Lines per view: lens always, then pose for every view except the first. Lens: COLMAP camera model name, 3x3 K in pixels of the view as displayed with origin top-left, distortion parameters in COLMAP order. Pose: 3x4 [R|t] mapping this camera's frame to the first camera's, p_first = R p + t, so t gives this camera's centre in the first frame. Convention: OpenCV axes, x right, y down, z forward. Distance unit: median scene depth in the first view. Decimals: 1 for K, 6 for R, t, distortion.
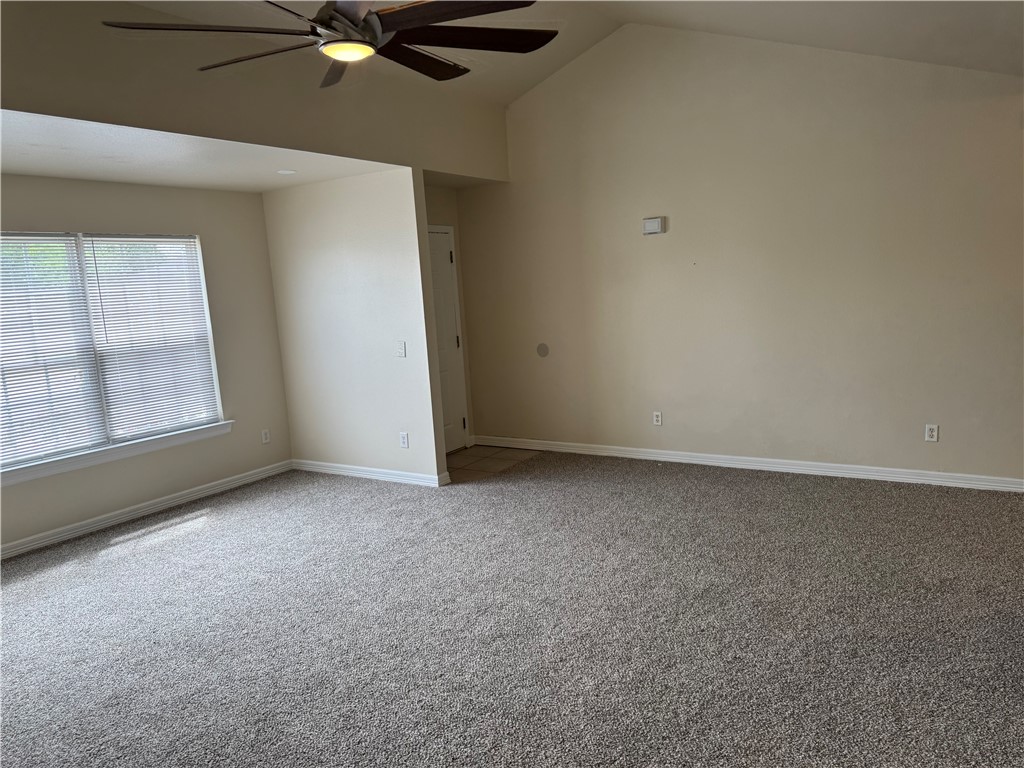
lens RADIAL K [[729.2, 0, 506.9], [0, 729.2, 379.1], [0, 0, 1]] dist [0.055133, -0.066829]
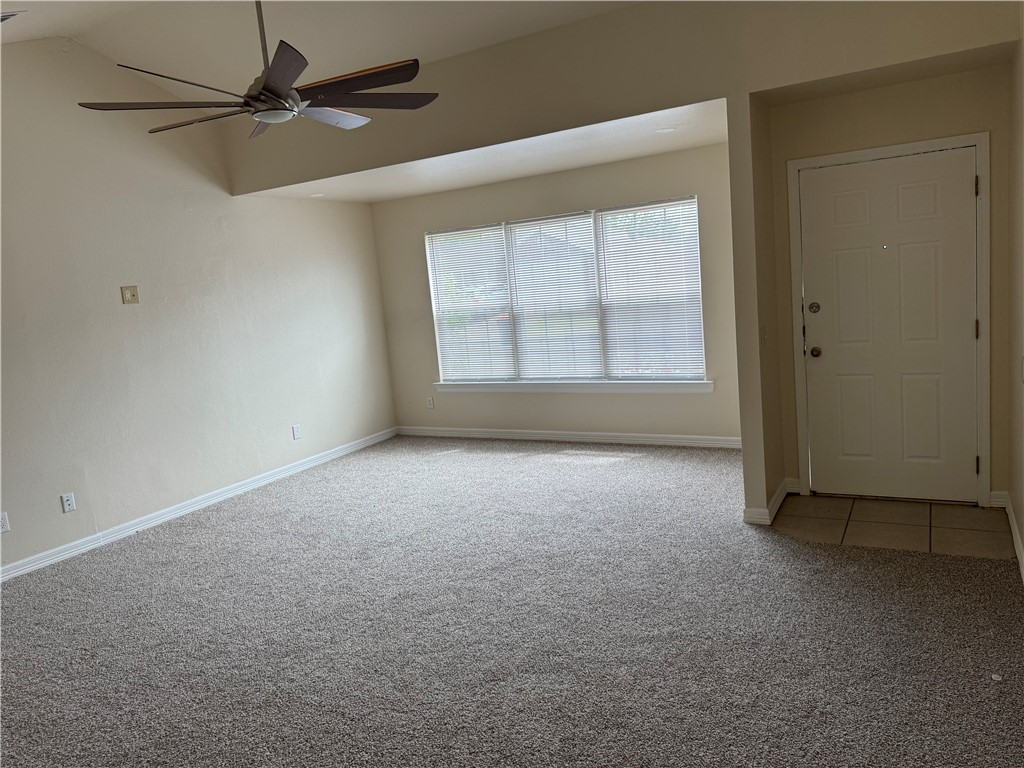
lens RADIAL K [[729.2, 0, 513.6], [0, 729.2, 384.5], [0, 0, 1]] dist [0.055133, -0.066829]
pose [[0.061943, 0.208085, -0.976147, 0.676866], [-0.038905, 0.977786, 0.205965, -0.155768], [0.997321, 0.025218, 0.068663, 0.773101]]
